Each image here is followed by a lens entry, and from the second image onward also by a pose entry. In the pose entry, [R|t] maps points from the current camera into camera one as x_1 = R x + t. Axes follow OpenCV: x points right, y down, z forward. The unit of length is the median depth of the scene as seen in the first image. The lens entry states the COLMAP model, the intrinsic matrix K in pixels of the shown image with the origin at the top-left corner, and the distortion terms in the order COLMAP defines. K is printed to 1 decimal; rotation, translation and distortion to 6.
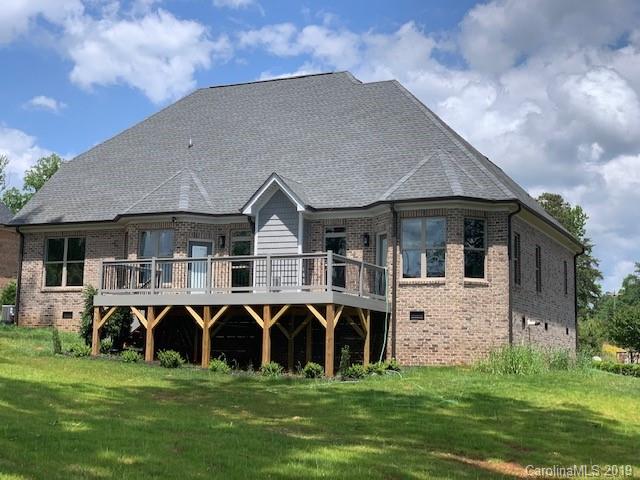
lens RADIAL K [[959.9, 0, 317.6], [0, 959.9, 237.6], [0, 0, 1]] dist [0.064110, 0.000000]
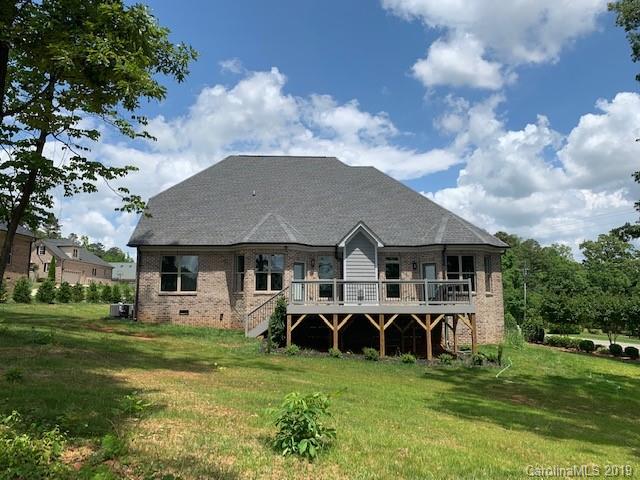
lens RADIAL K [[490.9, 0, 319.9], [0, 490.9, 239.5], [0, 0, 1]] dist [0.032890, -0.012010]
pose [[0.892960, 0.038916, 0.448451, -0.500040], [-0.037568, 0.999223, -0.011906, -0.027890], [-0.448566, -0.006216, 0.893728, 0.353125]]
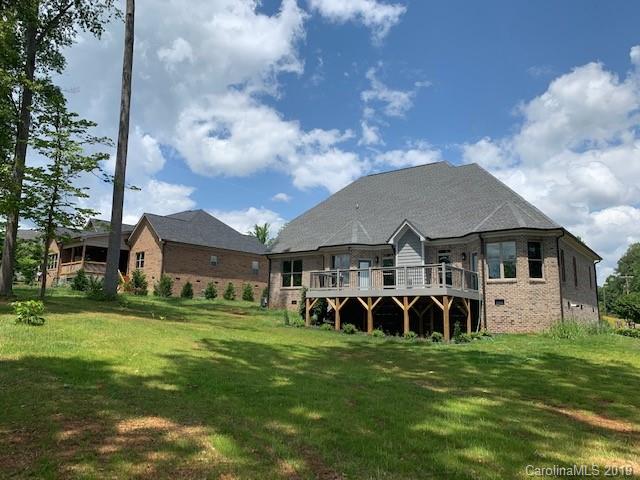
lens RADIAL K [[490.9, 0, 315.7], [0, 490.9, 239.0], [0, 0, 1]] dist [0.032890, -0.012010]
pose [[0.975284, -0.036152, -0.217979, -0.013285], [0.026690, 0.998576, -0.046198, 0.005335], [0.219338, 0.039239, 0.974859, 0.113194]]
